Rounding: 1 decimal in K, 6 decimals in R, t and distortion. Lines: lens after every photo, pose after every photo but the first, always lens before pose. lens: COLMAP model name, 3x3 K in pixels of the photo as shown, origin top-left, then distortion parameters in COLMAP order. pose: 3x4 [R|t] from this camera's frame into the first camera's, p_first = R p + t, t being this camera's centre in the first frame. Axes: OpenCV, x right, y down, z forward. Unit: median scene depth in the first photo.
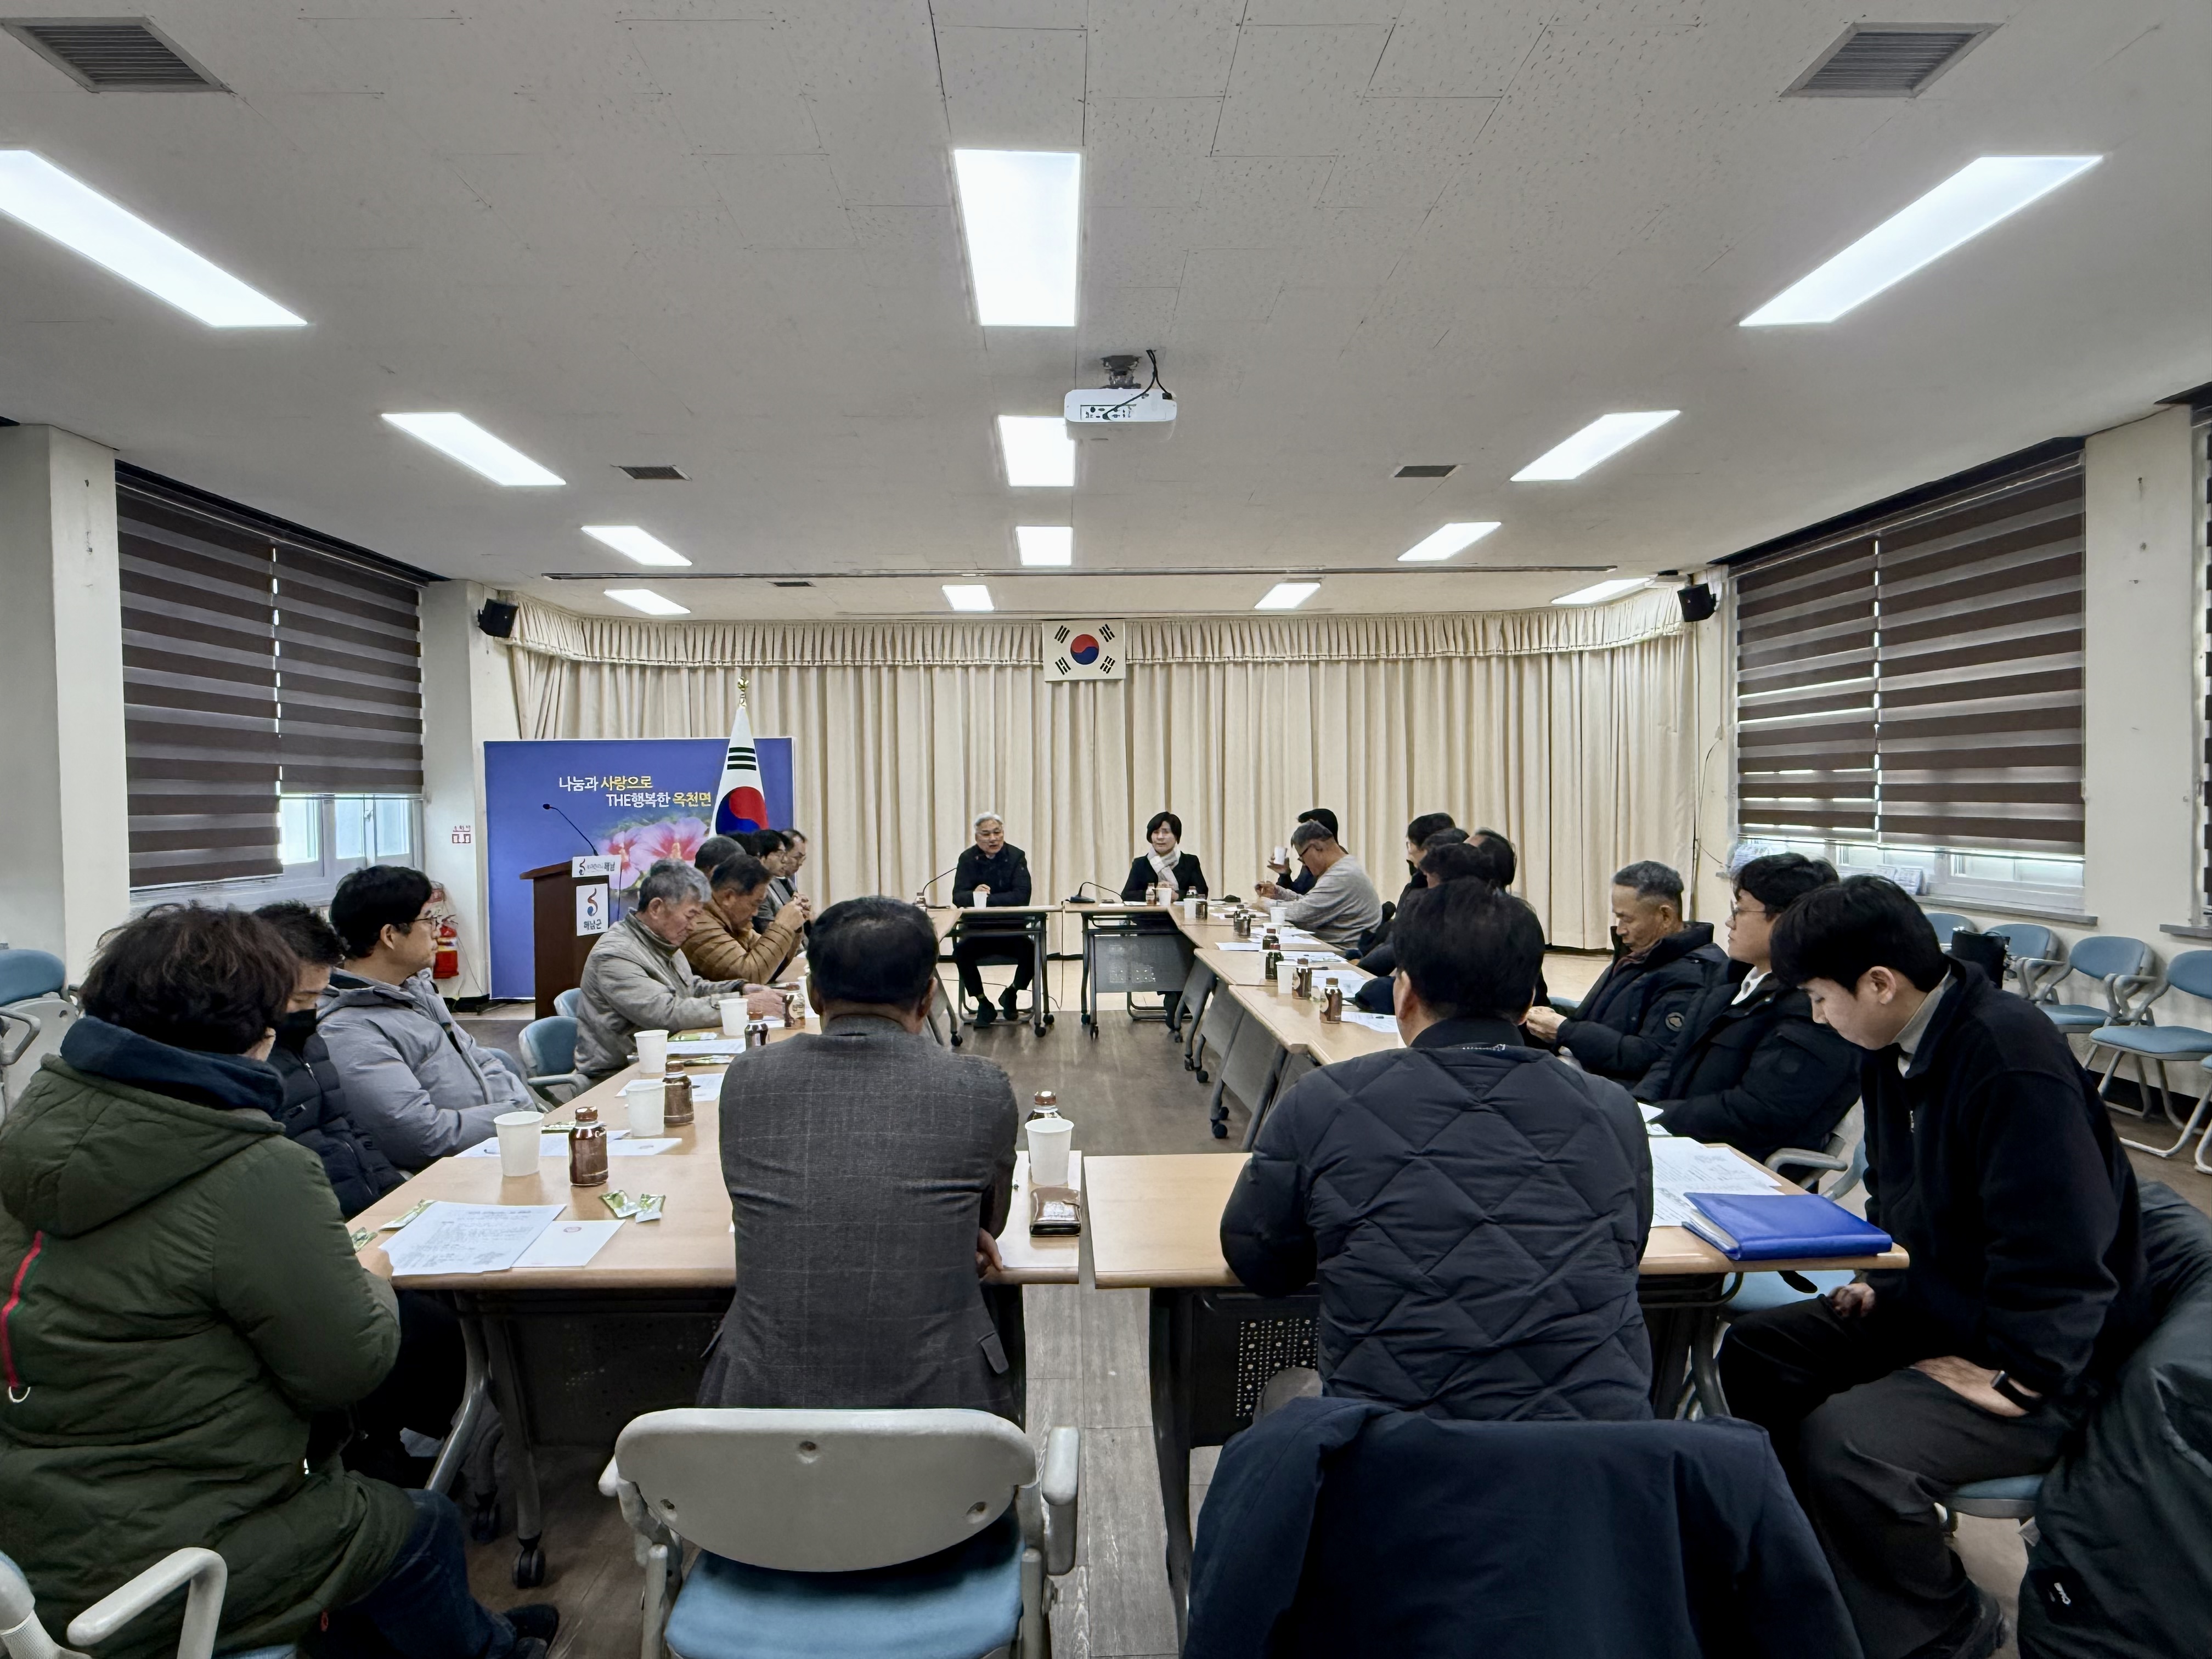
lens RADIAL K [[1484.7, 0, 1103.2], [0, 1484.7, 828.9], [0, 0, 1]] dist [0.000702, 0.000312]
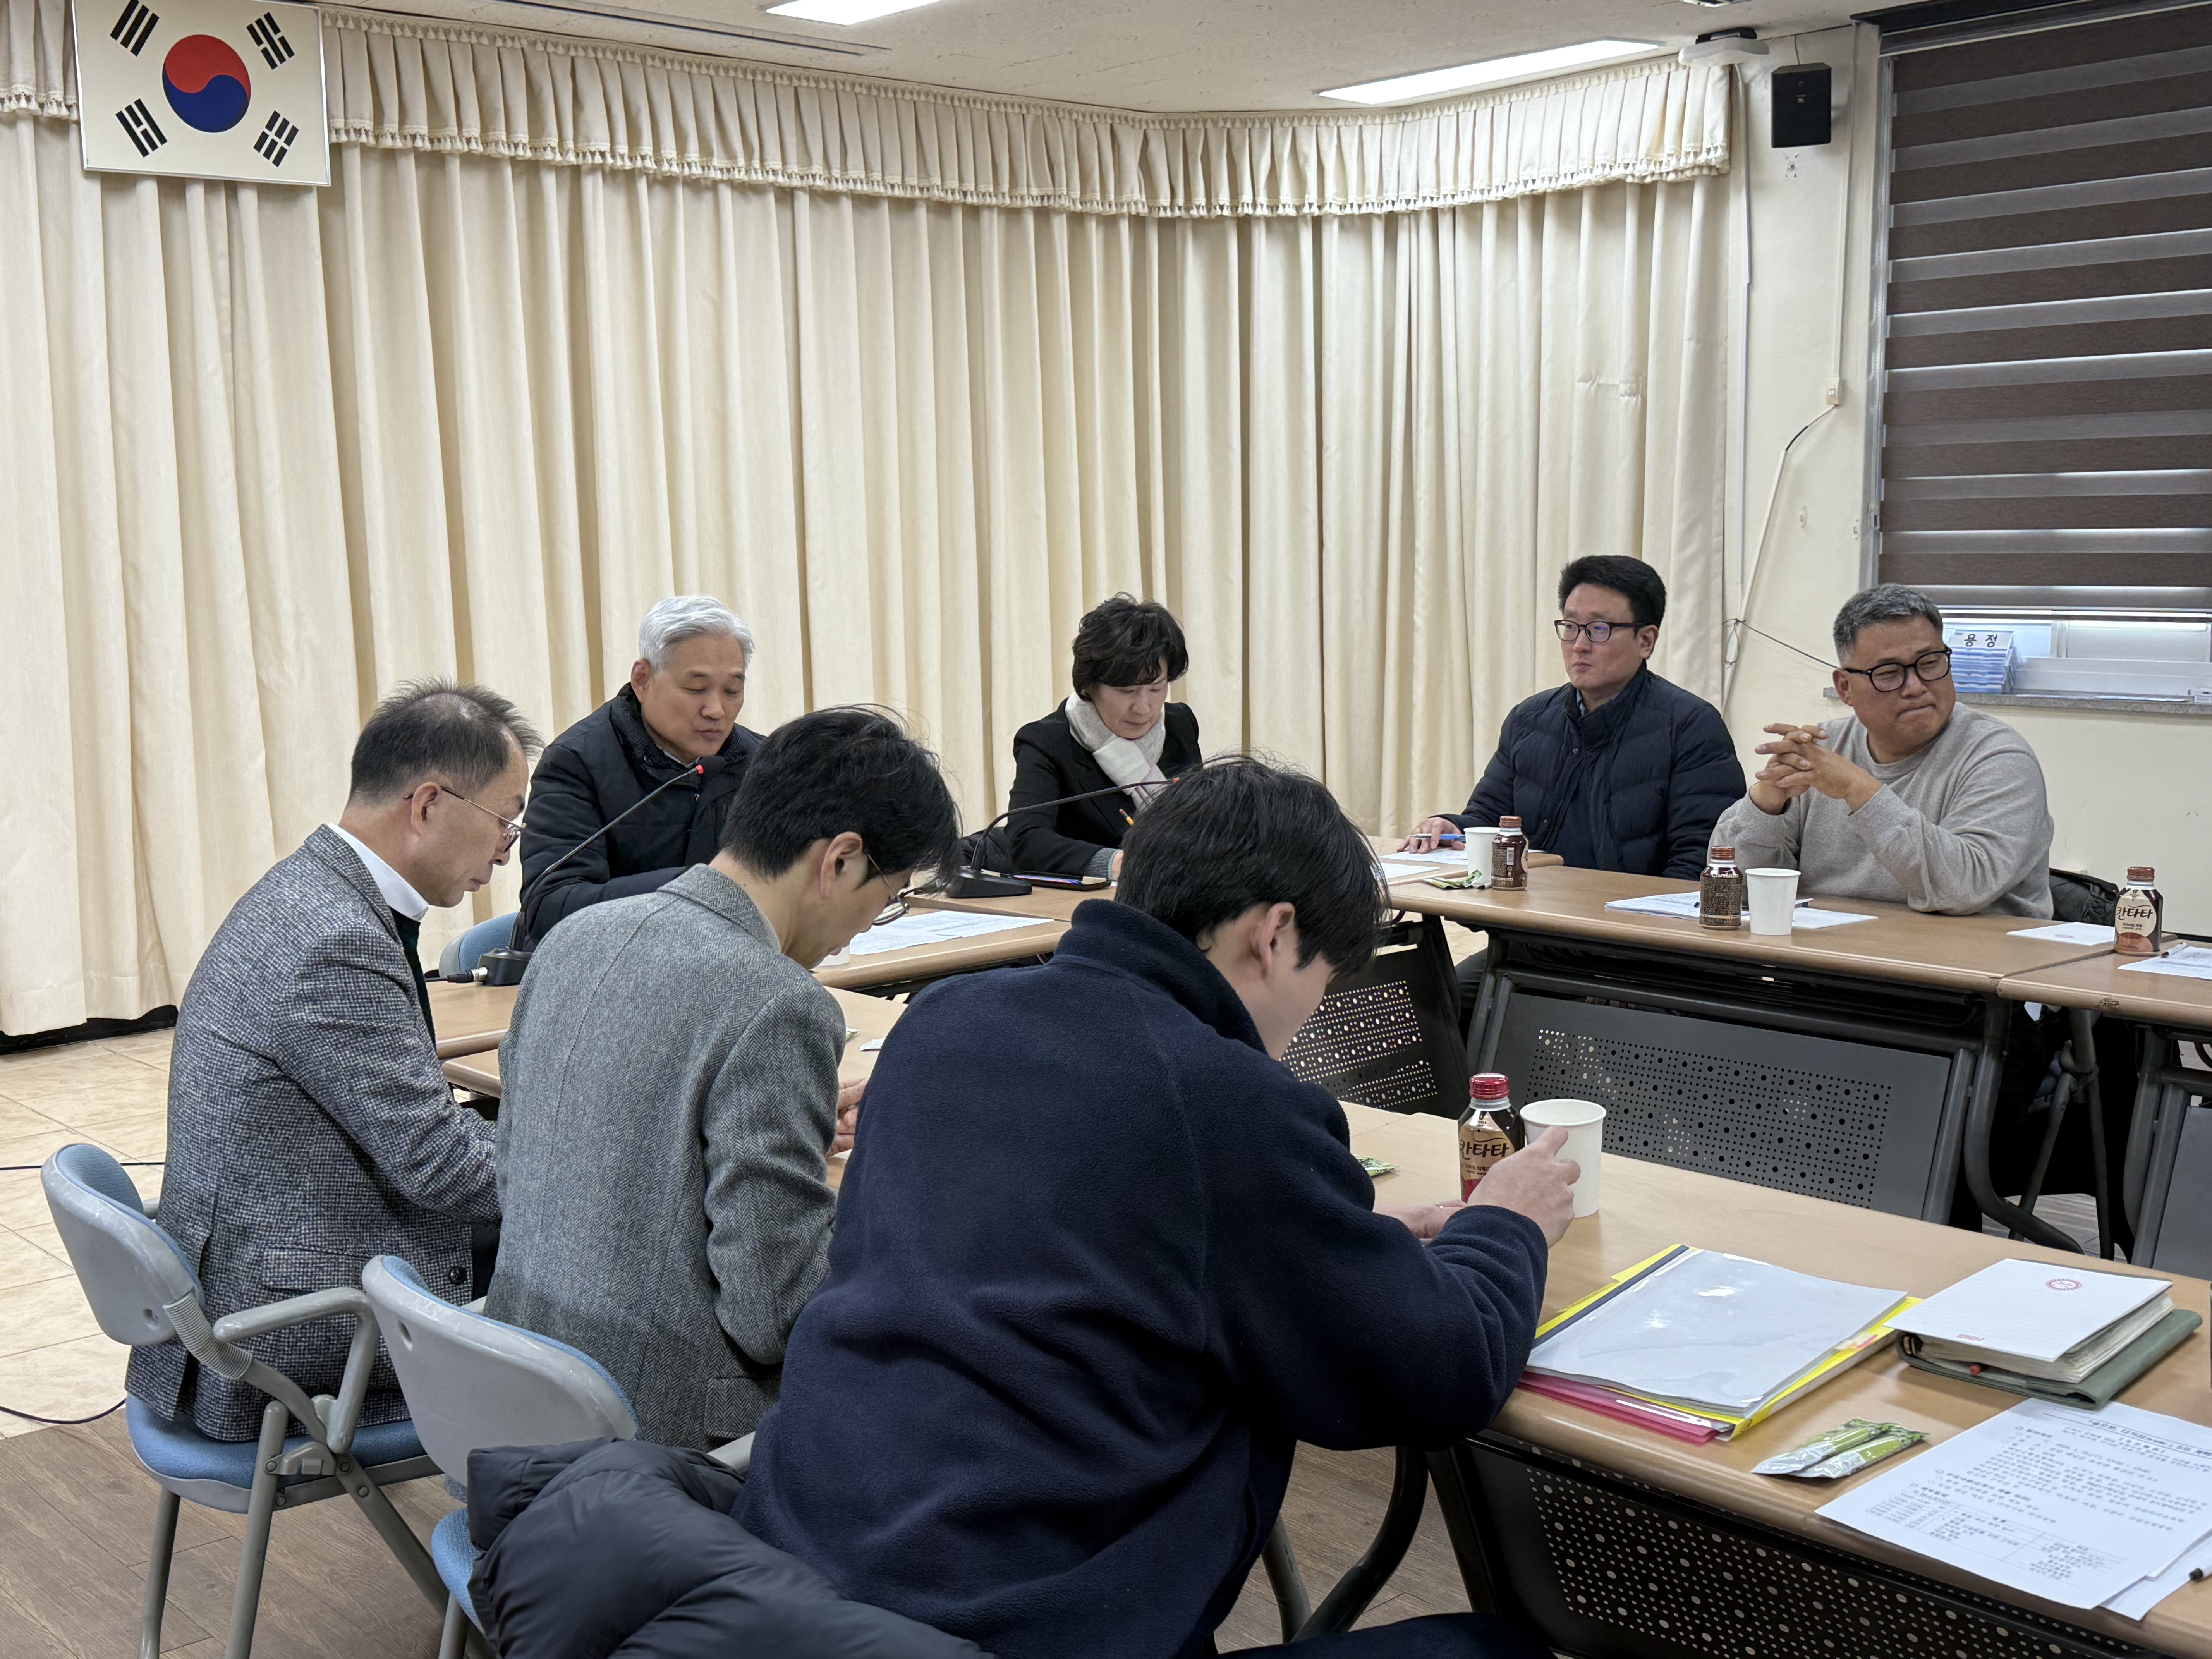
lens RADIAL K [[2413.9, 0, 1107.1], [0, 2413.9, 837.6], [0, 0, 1]] dist [0.016014, 0.000000]
pose [[0.749920, -0.081645, 0.656471, -0.227788], [0.023122, 0.994983, 0.097332, -0.002615], [-0.661124, -0.057812, 0.748046, 0.458223]]
